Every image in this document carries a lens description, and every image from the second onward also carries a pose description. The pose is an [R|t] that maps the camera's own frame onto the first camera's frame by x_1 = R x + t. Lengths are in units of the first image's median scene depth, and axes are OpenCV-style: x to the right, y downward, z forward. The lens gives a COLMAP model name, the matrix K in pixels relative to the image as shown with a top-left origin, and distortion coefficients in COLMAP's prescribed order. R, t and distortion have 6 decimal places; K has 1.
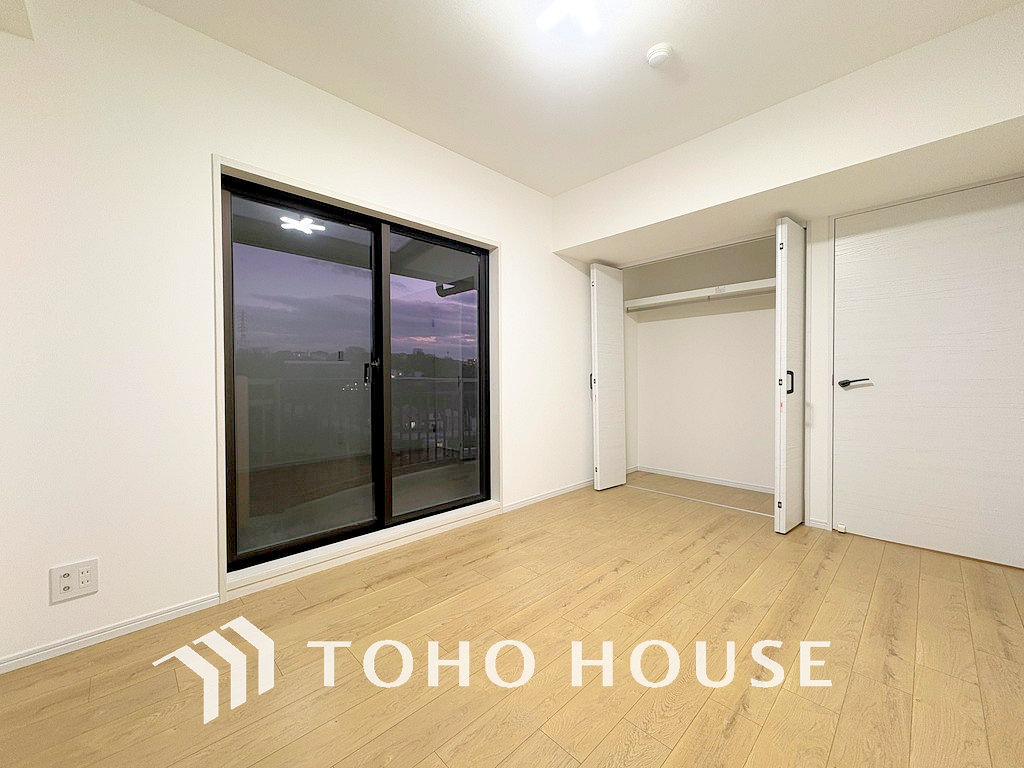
lens RADIAL K [[405.3, 0, 506.9], [0, 405.3, 383.9], [0, 0, 1]] dist [-0.000129, -0.000013]
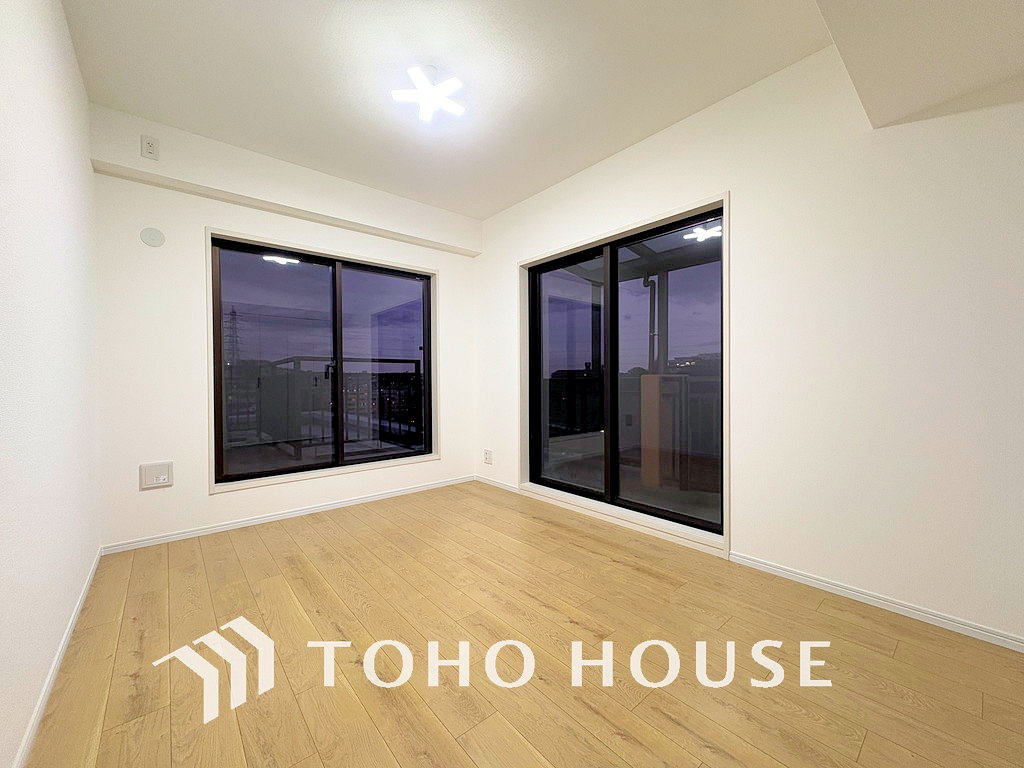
lens RADIAL K [[405.3, 0, 506.9], [0, 405.3, 383.9], [0, 0, 1]] dist [-0.000129, -0.000013]
pose [[-0.064296, 0.014774, -0.997821, 0.915845], [-0.007488, 0.999855, 0.015286, -0.004523], [0.997903, 0.008454, -0.064176, 0.808909]]
